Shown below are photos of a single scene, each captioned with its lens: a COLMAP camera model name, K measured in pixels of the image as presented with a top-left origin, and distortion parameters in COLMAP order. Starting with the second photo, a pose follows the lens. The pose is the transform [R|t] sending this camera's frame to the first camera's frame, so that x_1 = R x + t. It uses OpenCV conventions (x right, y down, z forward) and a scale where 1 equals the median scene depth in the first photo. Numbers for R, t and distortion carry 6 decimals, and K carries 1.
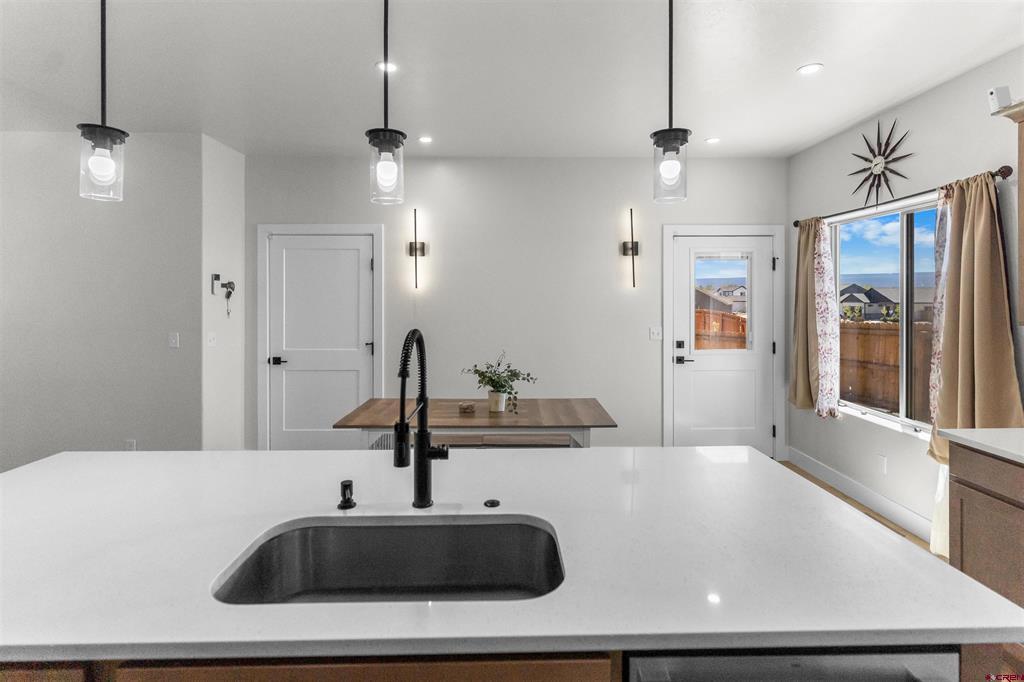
lens RADIAL K [[499.4, 0, 512.1], [0, 499.4, 297.4], [0, 0, 1]] dist [-0.000239, -0.000032]
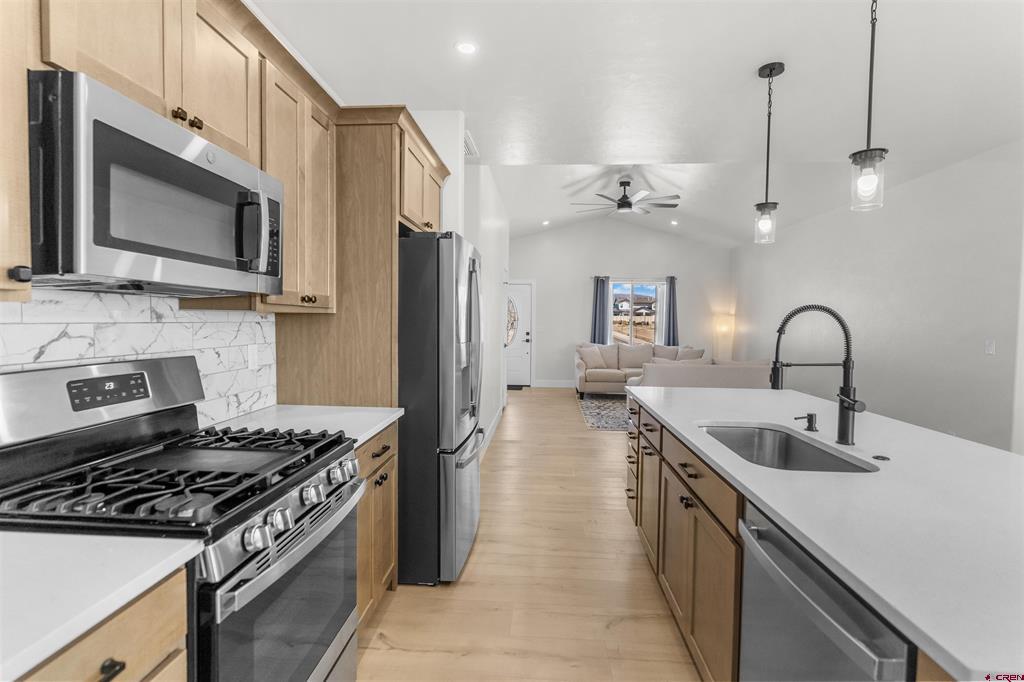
lens RADIAL K [[487.9, 0, 512.2], [0, 487.9, 332.0], [0, 0, 1]] dist [0.000667, -0.000584]
pose [[-0.090911, 0.024776, -0.995551, 0.451128], [-0.009783, 0.999620, 0.025770, 0.038351], [0.995811, 0.012082, -0.090634, 0.096777]]
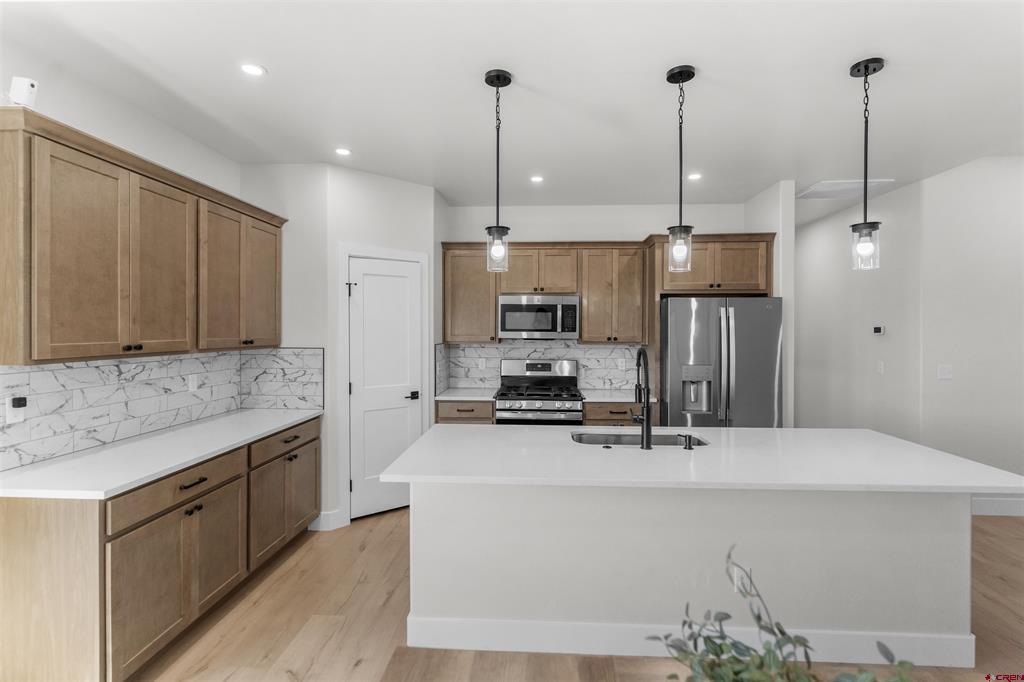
lens RADIAL K [[487.9, 0, 512.2], [0, 487.9, 332.0], [0, 0, 1]] dist [0.000667, -0.000584]
pose [[-0.996940, -0.001326, 0.078165, 0.070678], [-0.001072, 0.999994, 0.003293, -0.004149], [-0.078169, 0.003199, -0.996935, 1.082818]]
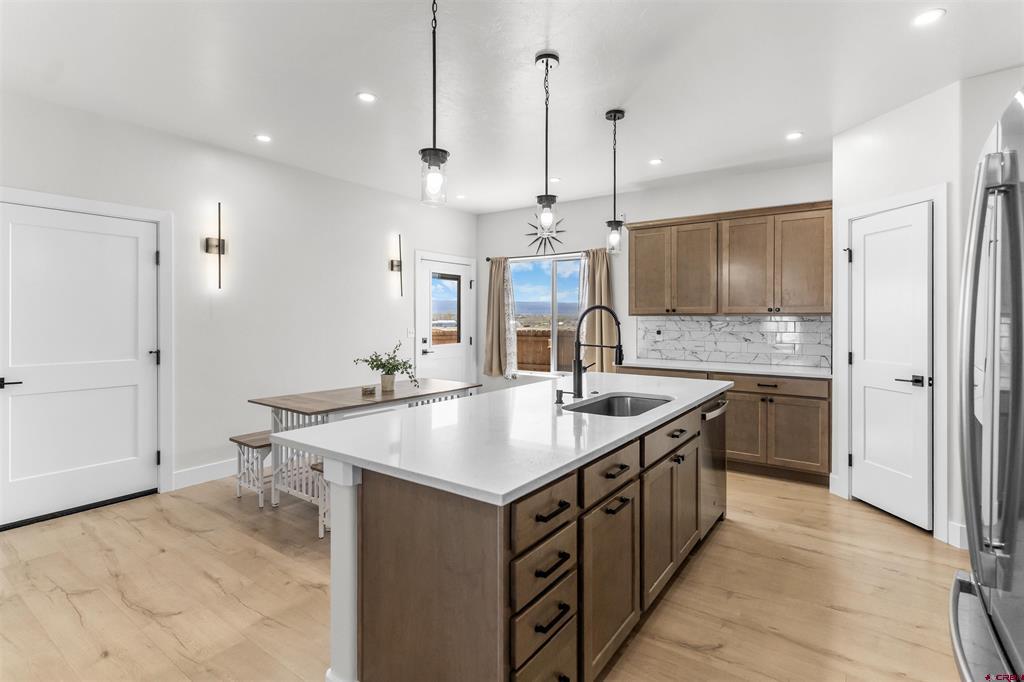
lens RADIAL K [[491.7, 0, 515.3], [0, 491.7, 319.6], [0, 0, 1]] dist [-0.000399, 0.000274]
pose [[0.598467, -0.000036, 0.801148, -0.718750], [-0.004430, 0.999985, 0.003355, 0.041108], [-0.801135, -0.005557, 0.598458, 0.019410]]
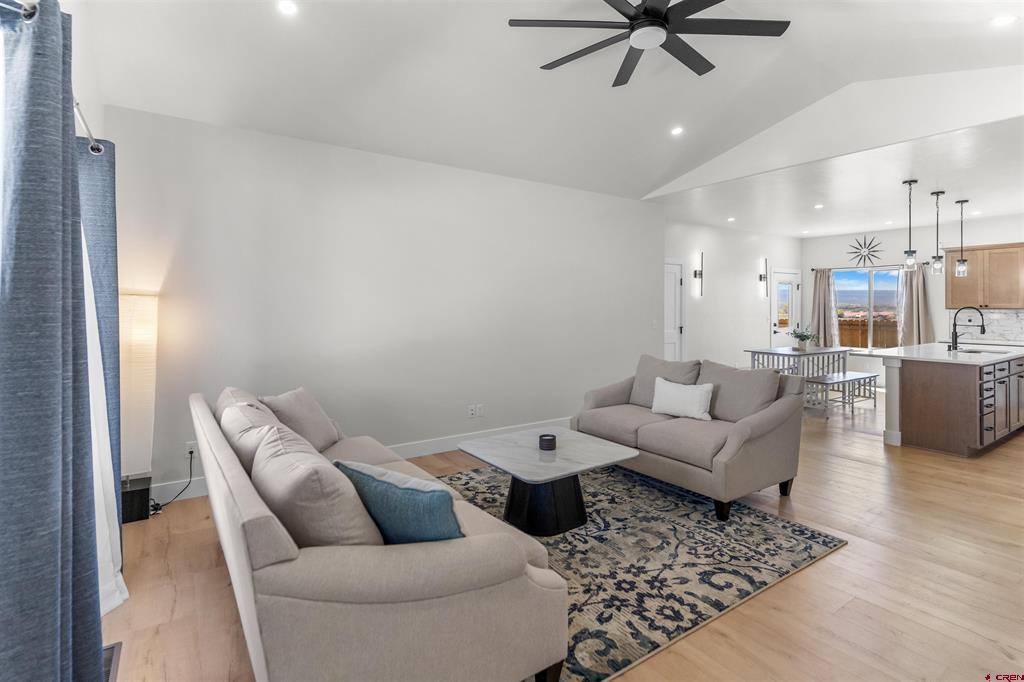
lens RADIAL K [[501.6, 0, 516.2], [0, 501.6, 305.5], [0, 0, 1]] dist [-0.000048, 0.000274]
pose [[0.836512, 0.003716, 0.547936, -2.127371], [-0.003618, 0.999993, -0.001259, 0.025974], [-0.547936, -0.000929, 0.836520, -0.189608]]
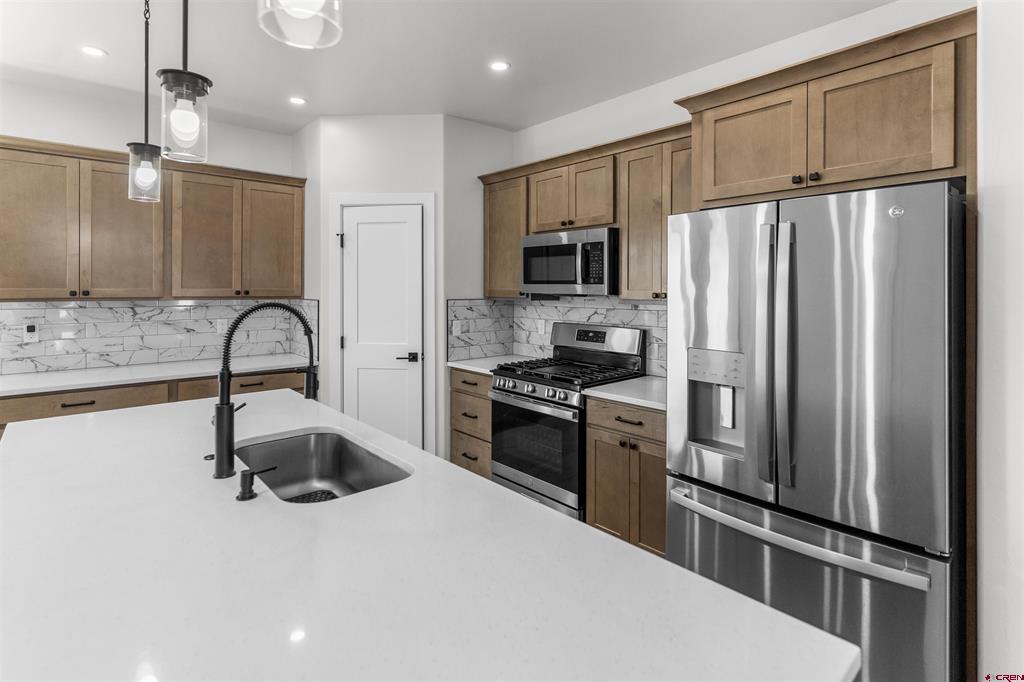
lens RADIAL K [[504.3, 0, 512.8], [0, 504.3, 288.2], [0, 0, 1]] dist [-0.001247, 0.000647]
pose [[-0.645633, -0.001343, 0.763647, -0.525652], [-0.004575, 0.999987, -0.002110, 0.008726], [-0.763634, -0.004855, -0.645631, 0.475383]]
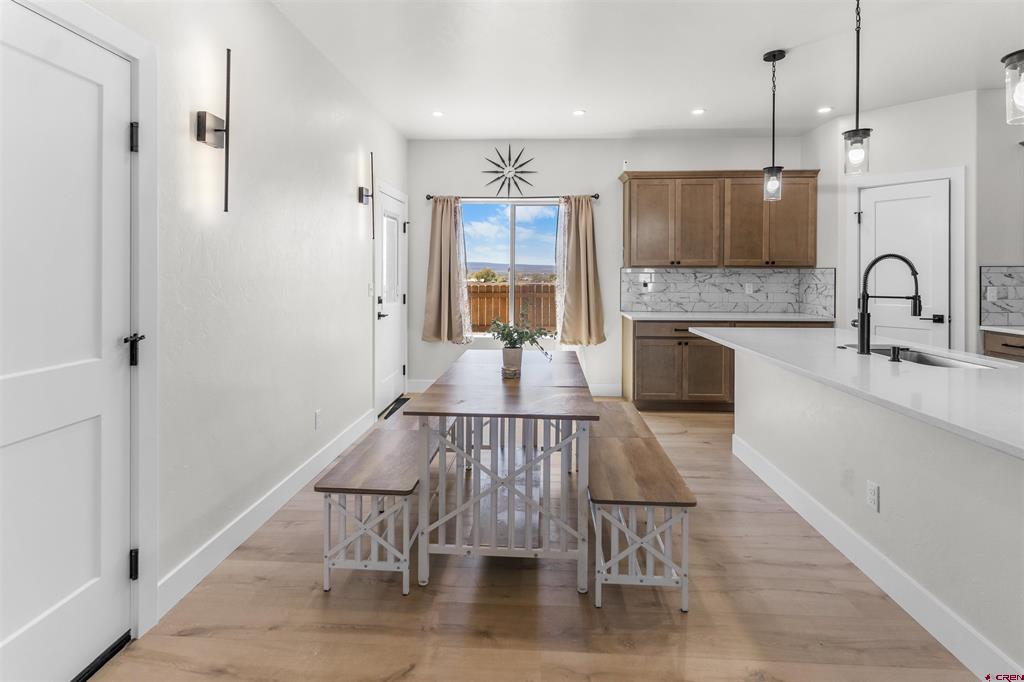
lens RADIAL K [[505.3, 0, 511.6], [0, 505.3, 276.0], [0, 0, 1]] dist [0.000544, -0.000019]
pose [[0.077035, -0.005108, 0.997015, -0.805859], [-0.004086, 0.999977, 0.005439, 0.049844], [-0.997020, -0.004492, 0.077012, 0.827018]]
